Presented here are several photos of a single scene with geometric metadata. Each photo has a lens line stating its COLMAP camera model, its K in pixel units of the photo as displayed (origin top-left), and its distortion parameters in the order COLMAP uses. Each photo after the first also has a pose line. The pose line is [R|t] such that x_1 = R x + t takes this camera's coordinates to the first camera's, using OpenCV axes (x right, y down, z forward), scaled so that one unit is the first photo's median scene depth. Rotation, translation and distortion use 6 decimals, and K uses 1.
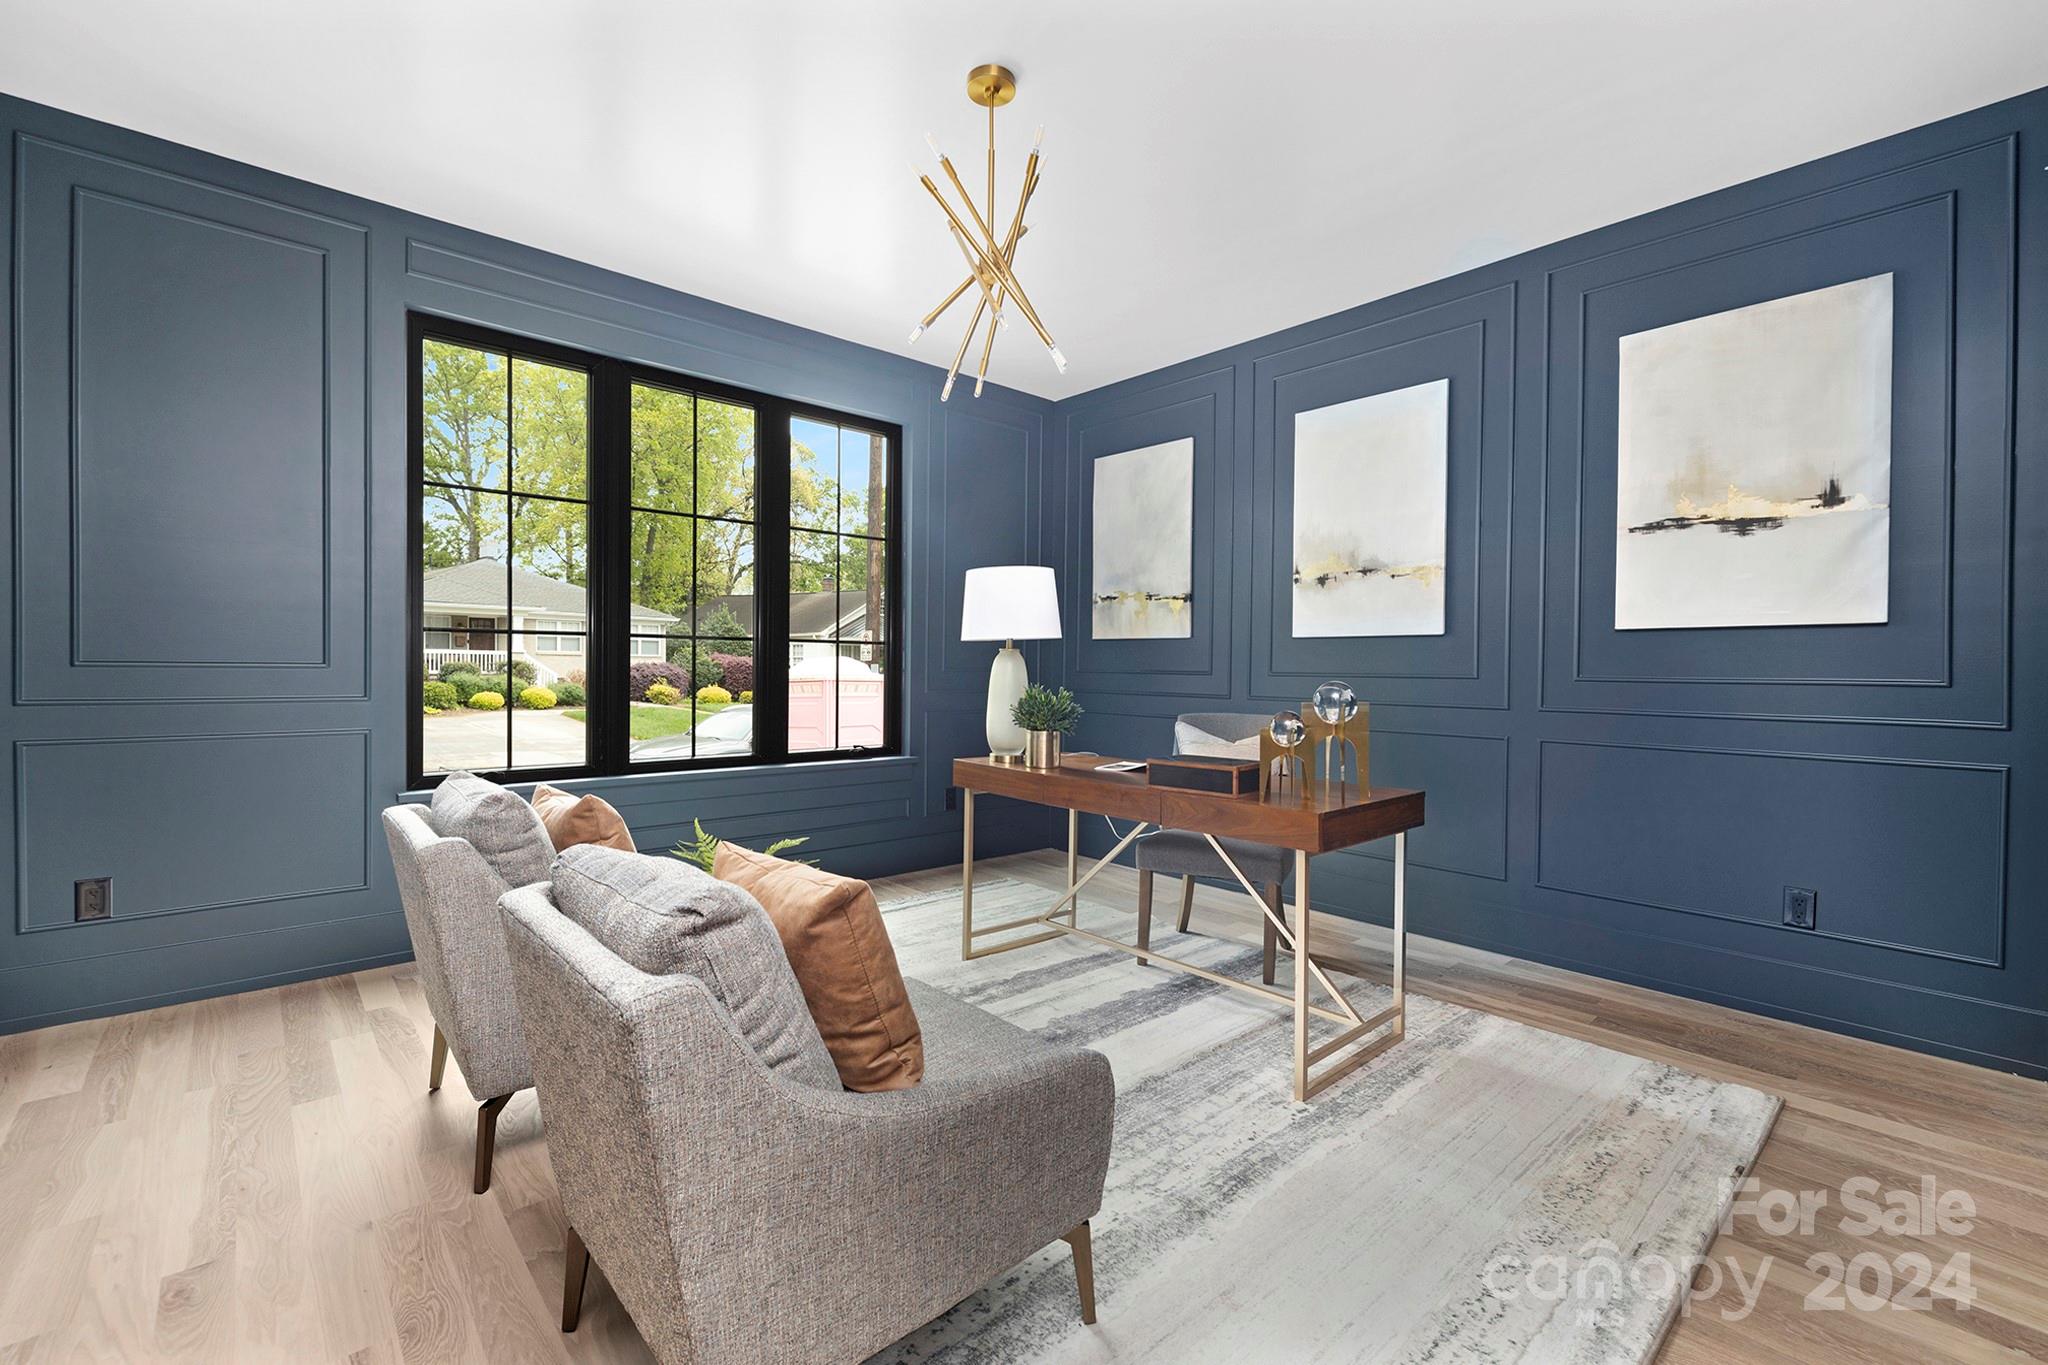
lens RADIAL K [[887.5, 0, 1021.7], [0, 887.5, 675.6], [0, 0, 1]] dist [0.000571, 0.000600]
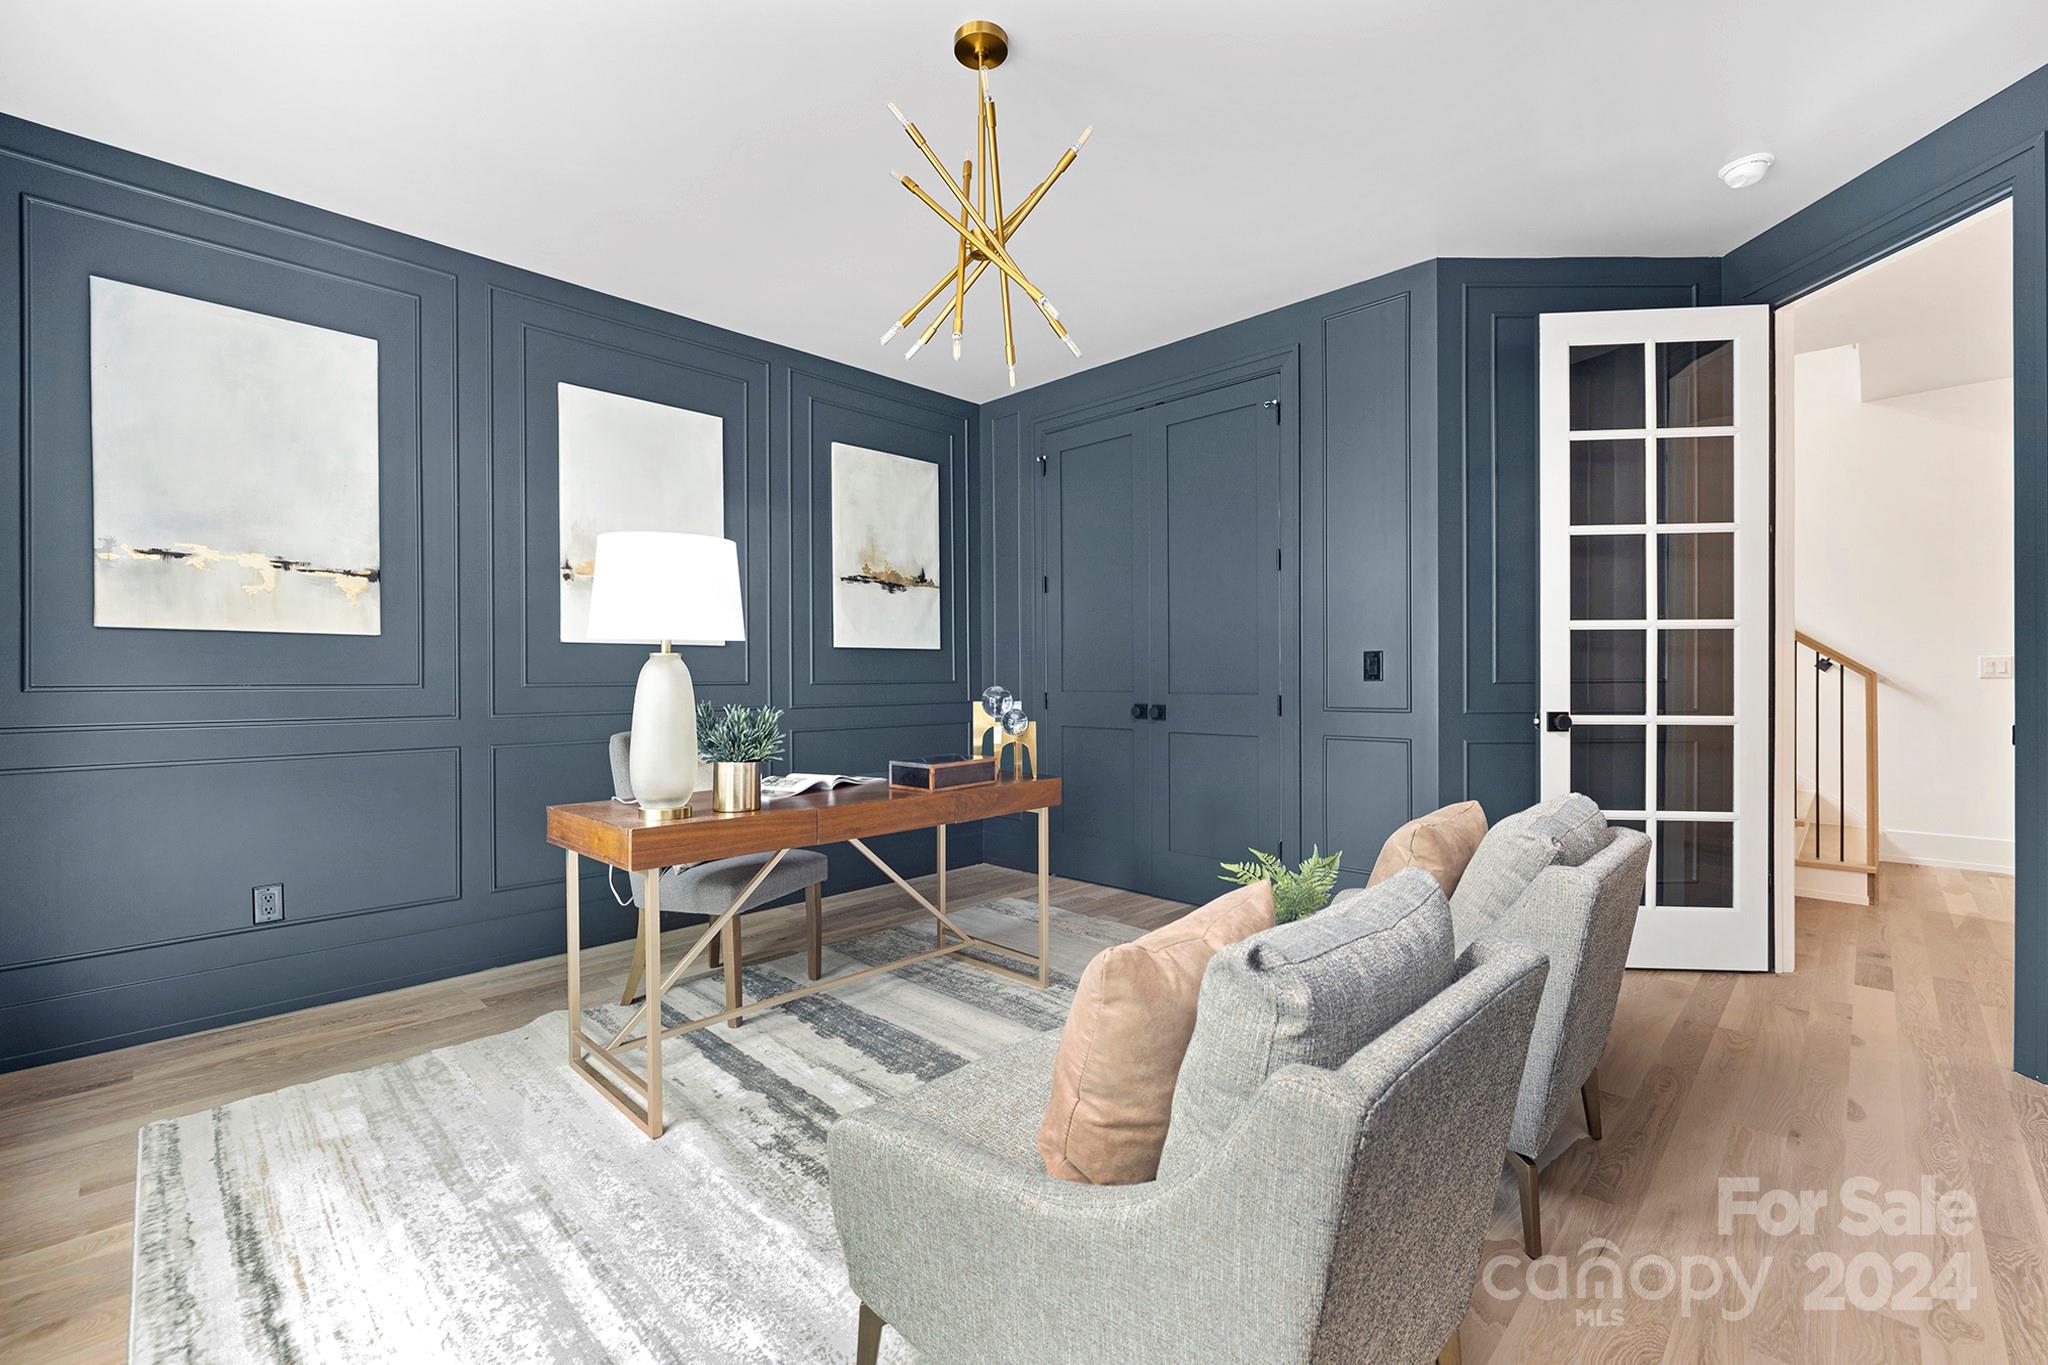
lens RADIAL K [[859.5, 0, 1015.1], [0, 859.5, 677.1], [0, 0, 1]] dist [-0.001934, -0.000150]
pose [[-0.060911, -0.011501, 0.998077, -0.700170], [0.012475, 0.999847, 0.012283, -0.017142], [-0.998065, 0.013199, -0.060758, 0.772080]]
